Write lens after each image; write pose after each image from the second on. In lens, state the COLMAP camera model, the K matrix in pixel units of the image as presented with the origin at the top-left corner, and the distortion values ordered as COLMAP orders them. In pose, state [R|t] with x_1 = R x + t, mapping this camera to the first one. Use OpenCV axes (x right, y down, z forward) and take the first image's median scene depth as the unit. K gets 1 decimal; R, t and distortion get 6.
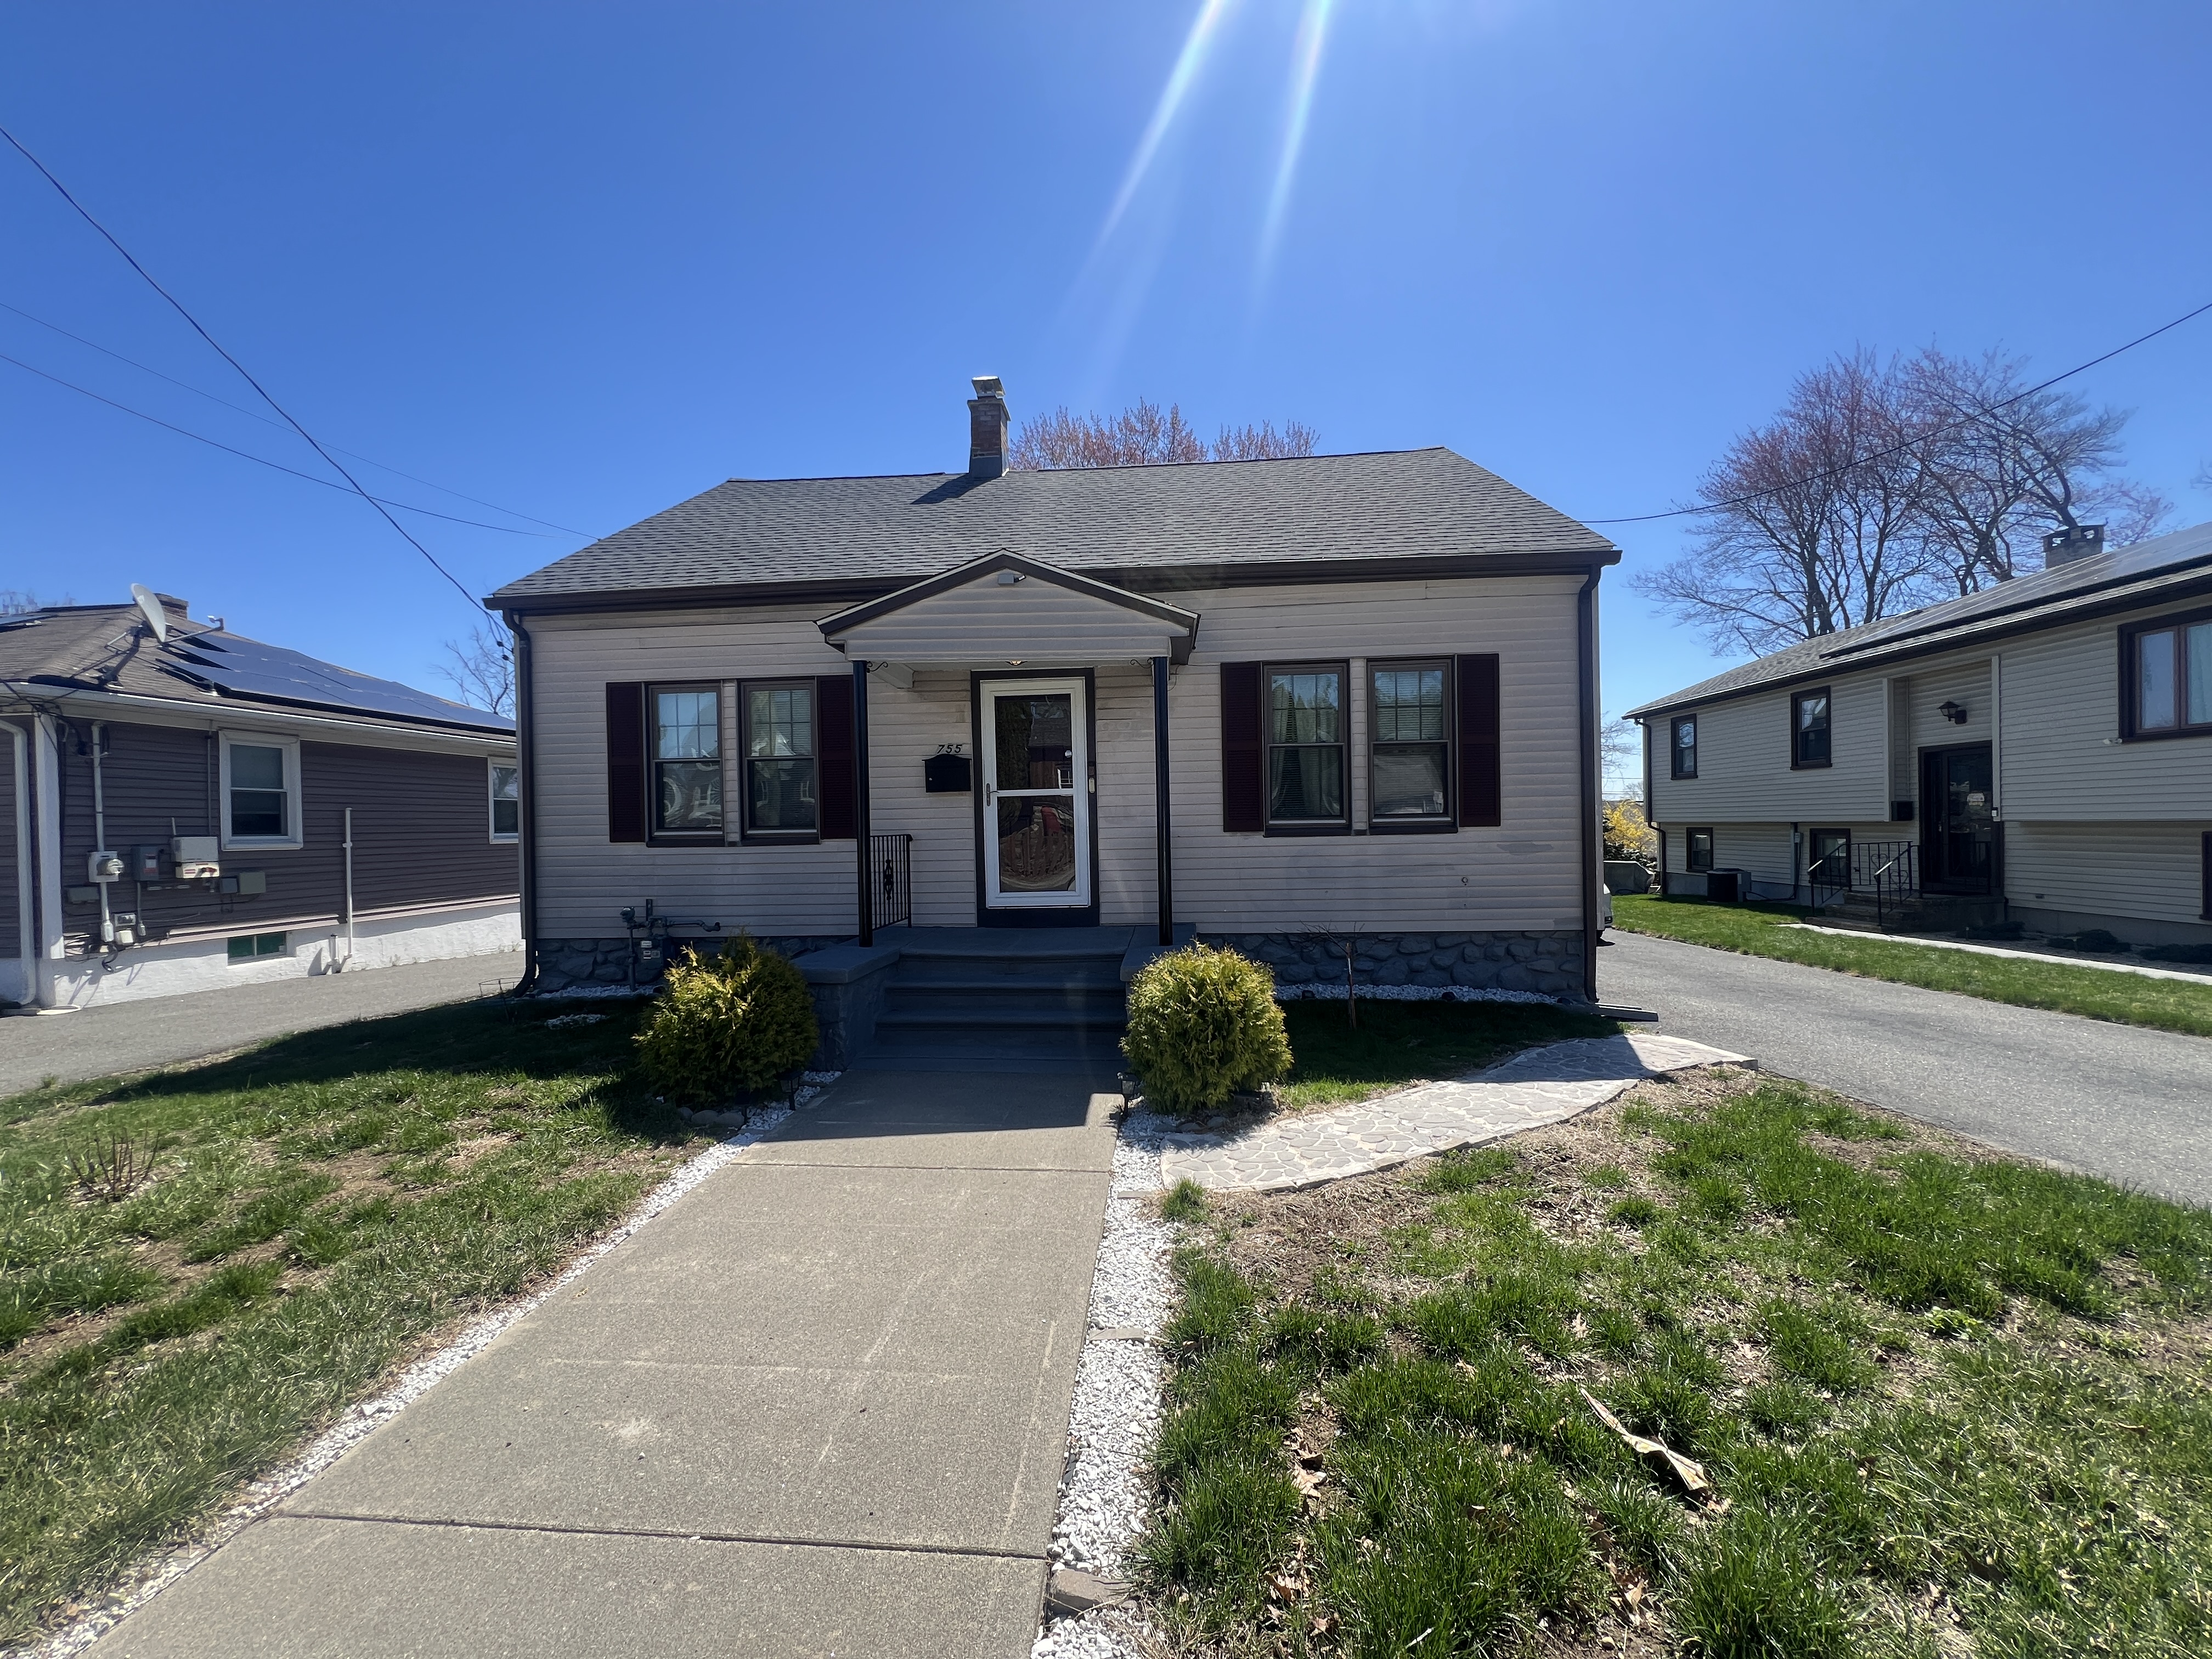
lens RADIAL K [[885.3, 0, 1099.3], [0, 885.3, 810.2], [0, 0, 1]] dist [-0.004975, 0.001253]
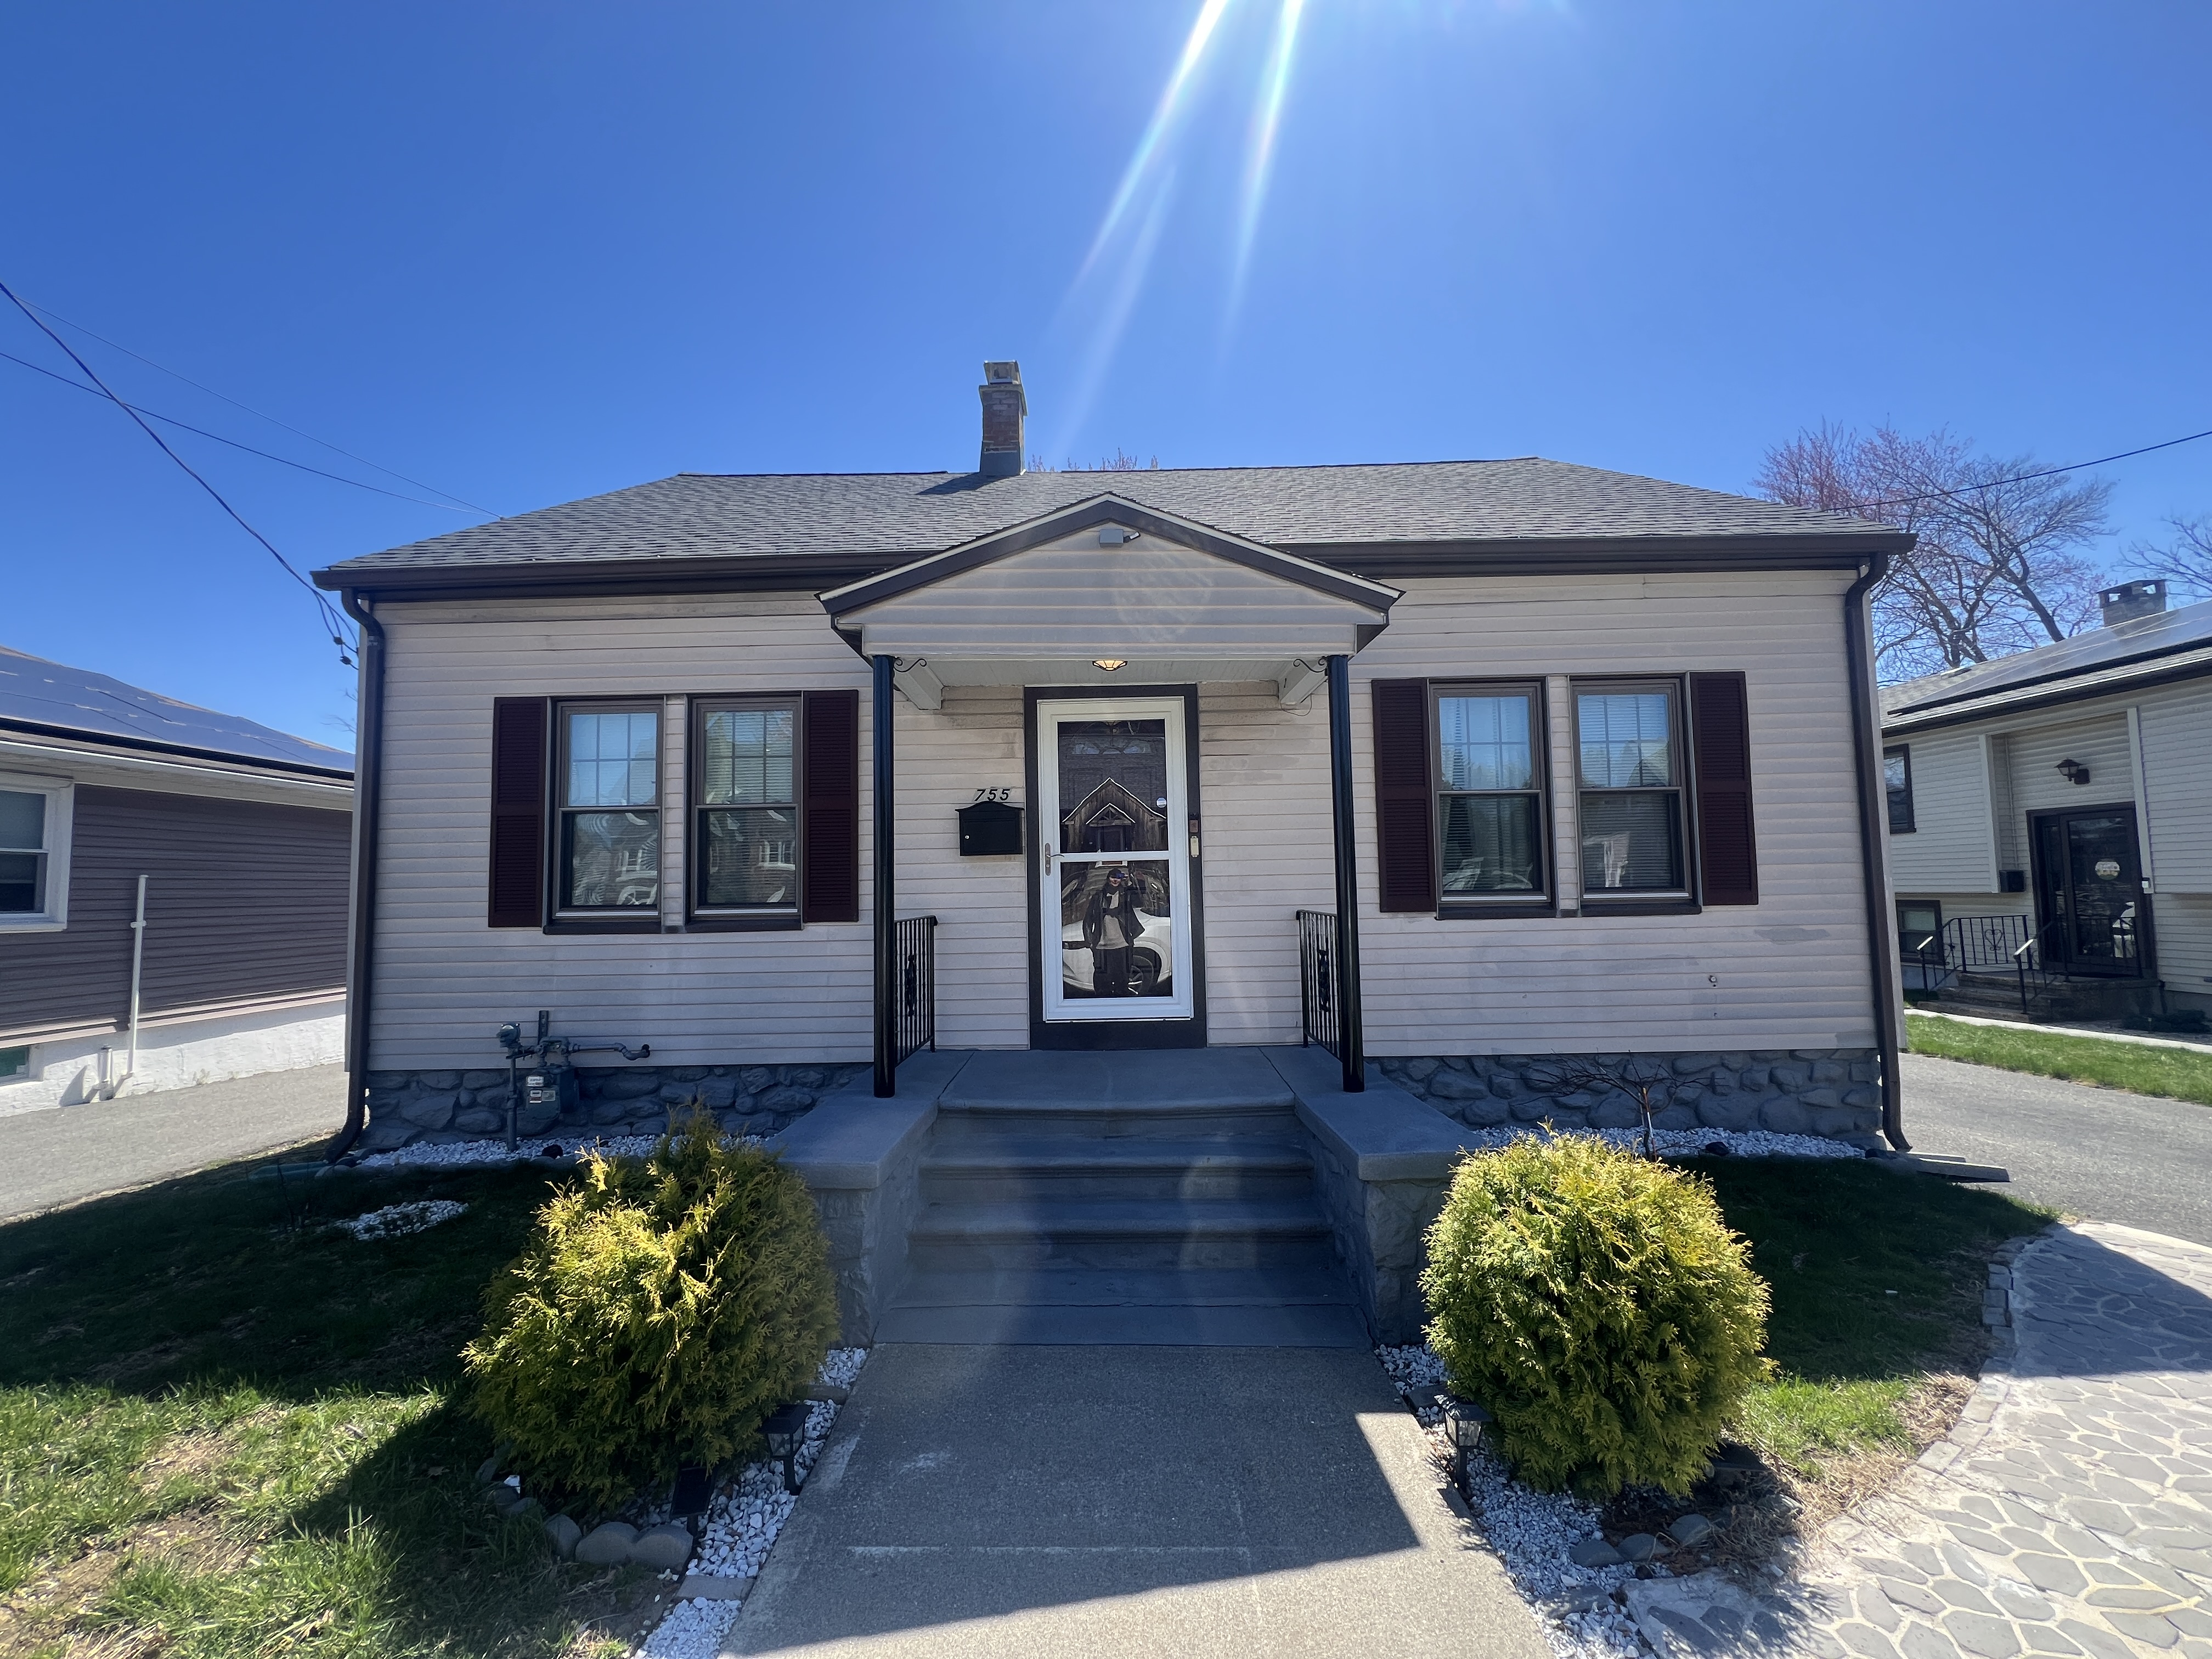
lens RADIAL K [[885.3, 0, 1106.2], [0, 885.3, 814.1], [0, 0, 1]] dist [-0.004975, 0.001253]
pose [[0.997491, 0.006728, 0.070477, -0.127382], [-0.001746, 0.997509, -0.070521, -0.003992], [-0.070775, 0.070221, 0.995017, 0.285705]]
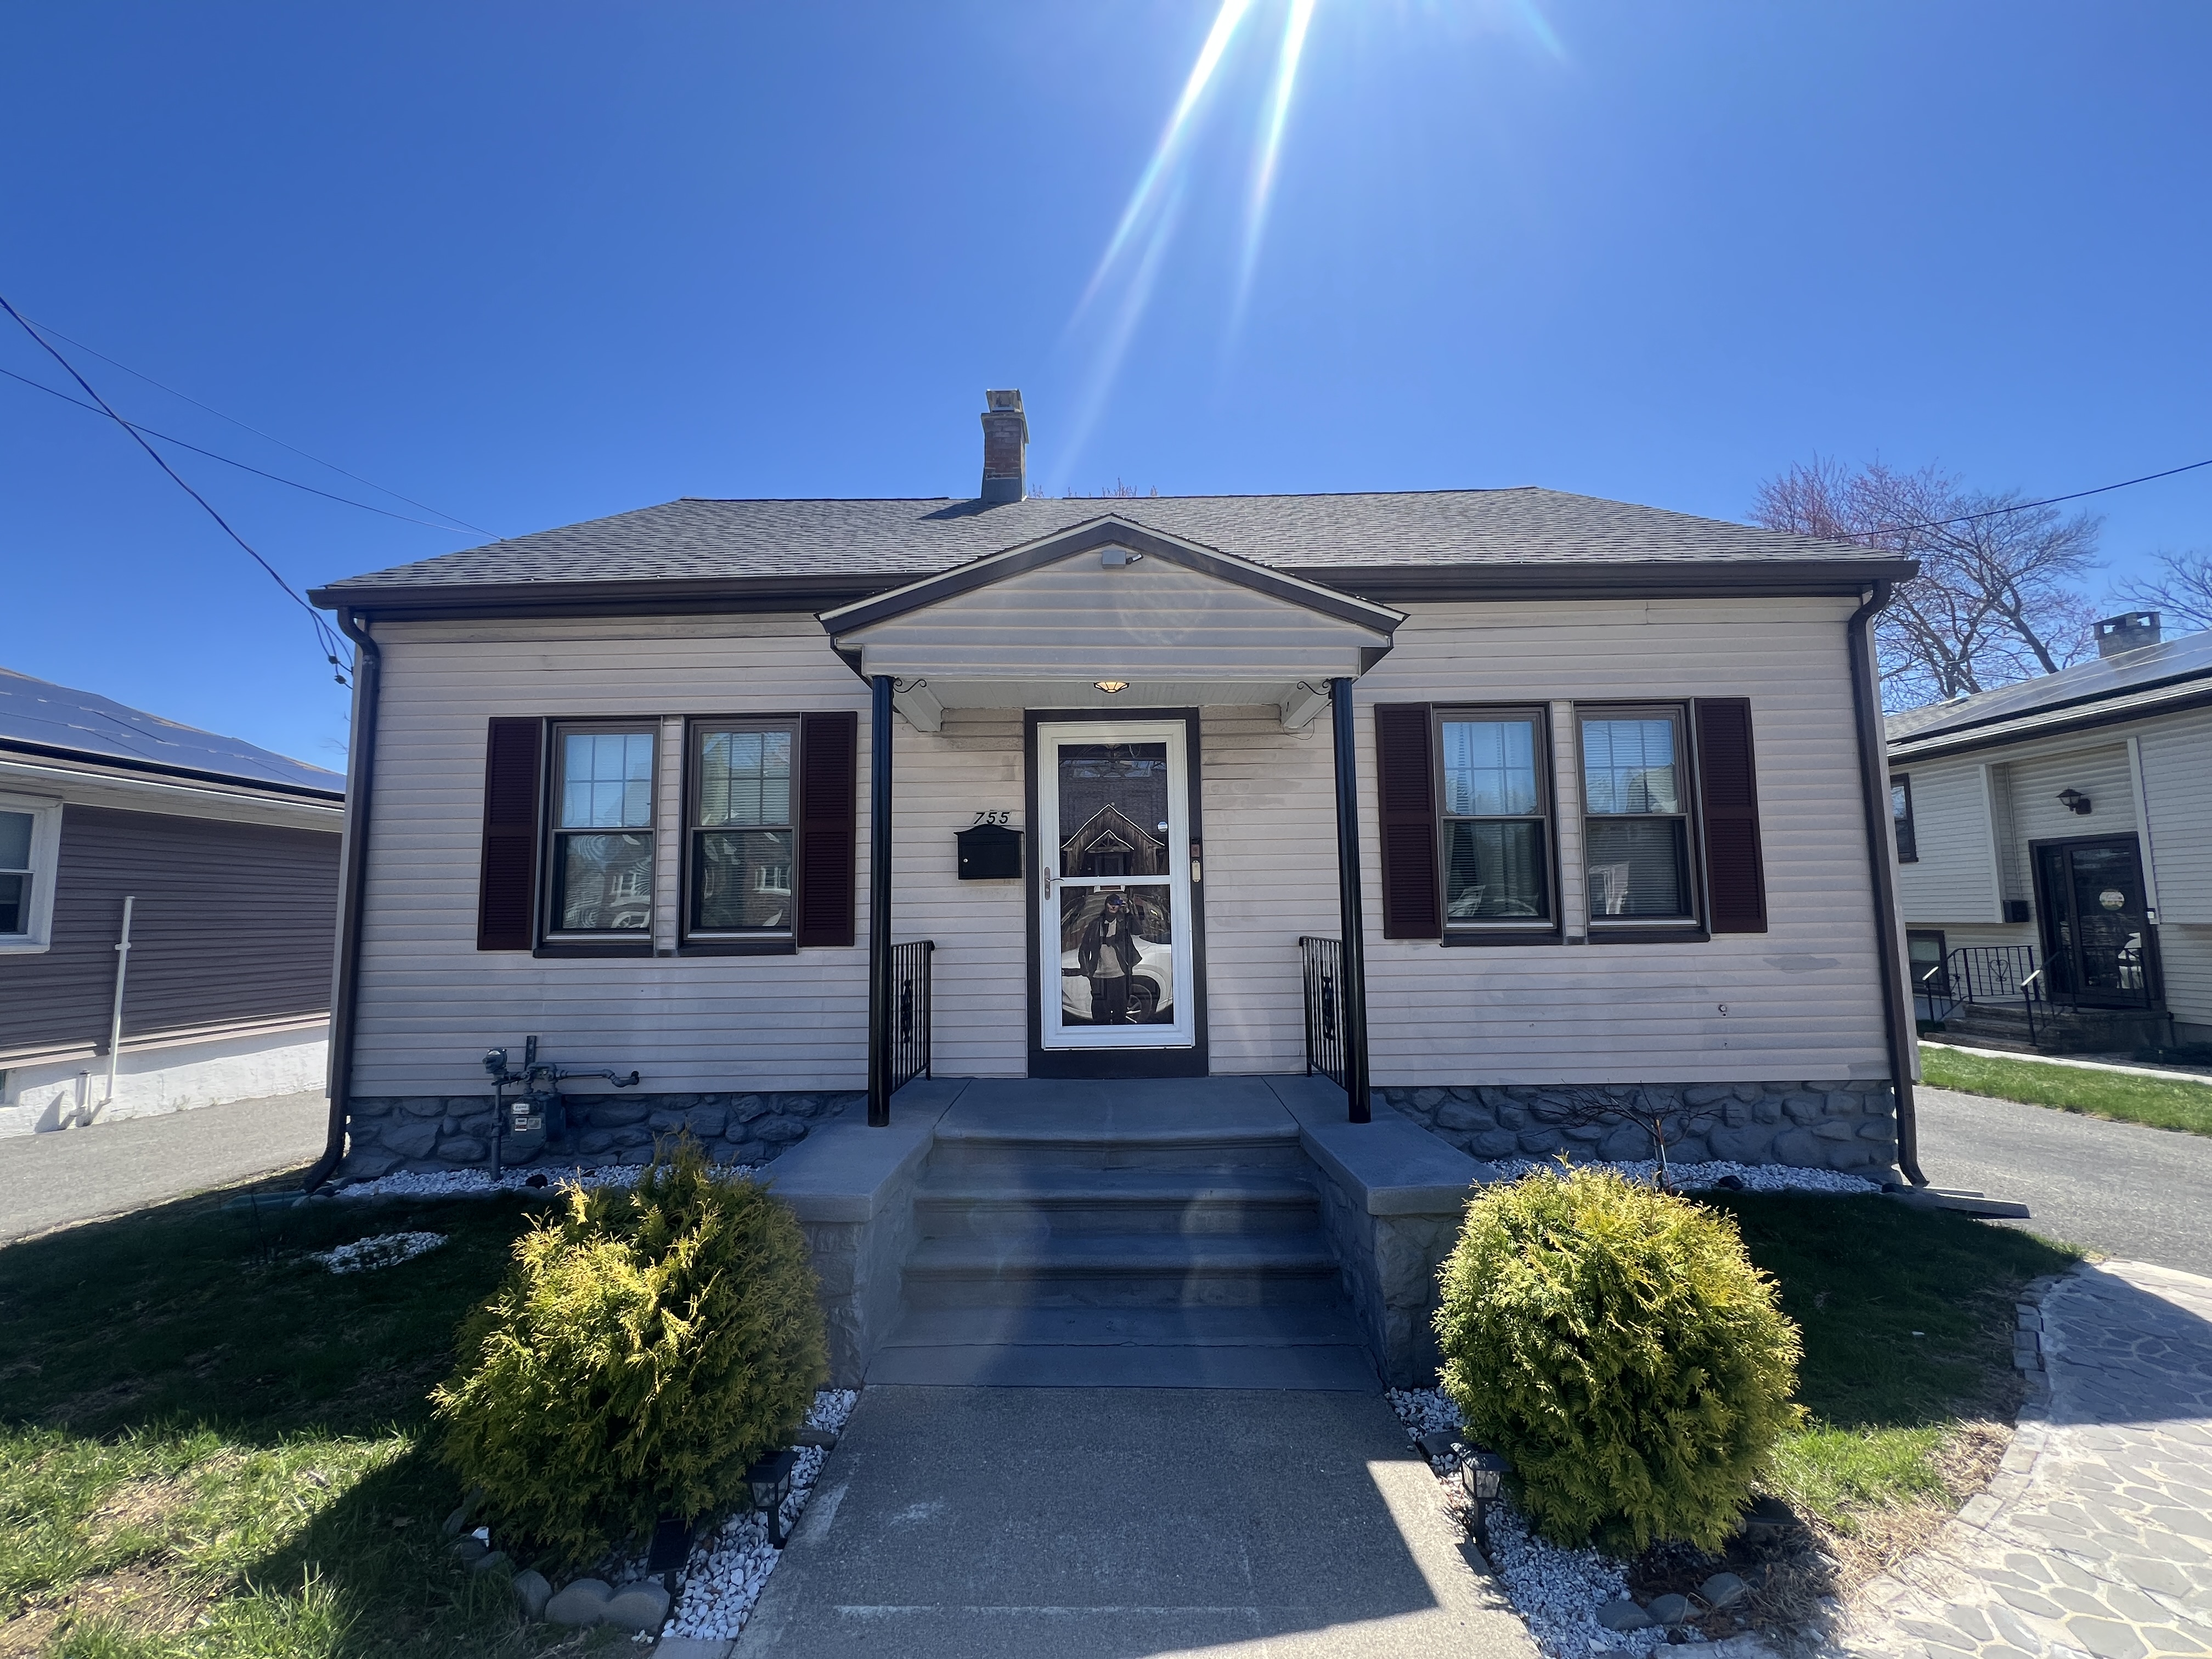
lens RADIAL K [[885.3, 0, 1106.6], [0, 885.3, 815.1], [0, 0, 1]] dist [-0.004975, 0.001253]
pose [[0.997255, 0.013431, 0.072817, -0.128743], [-0.006054, 0.994908, -0.100602, -0.001502], [-0.073798, 0.099885, 0.992259, 0.294317]]
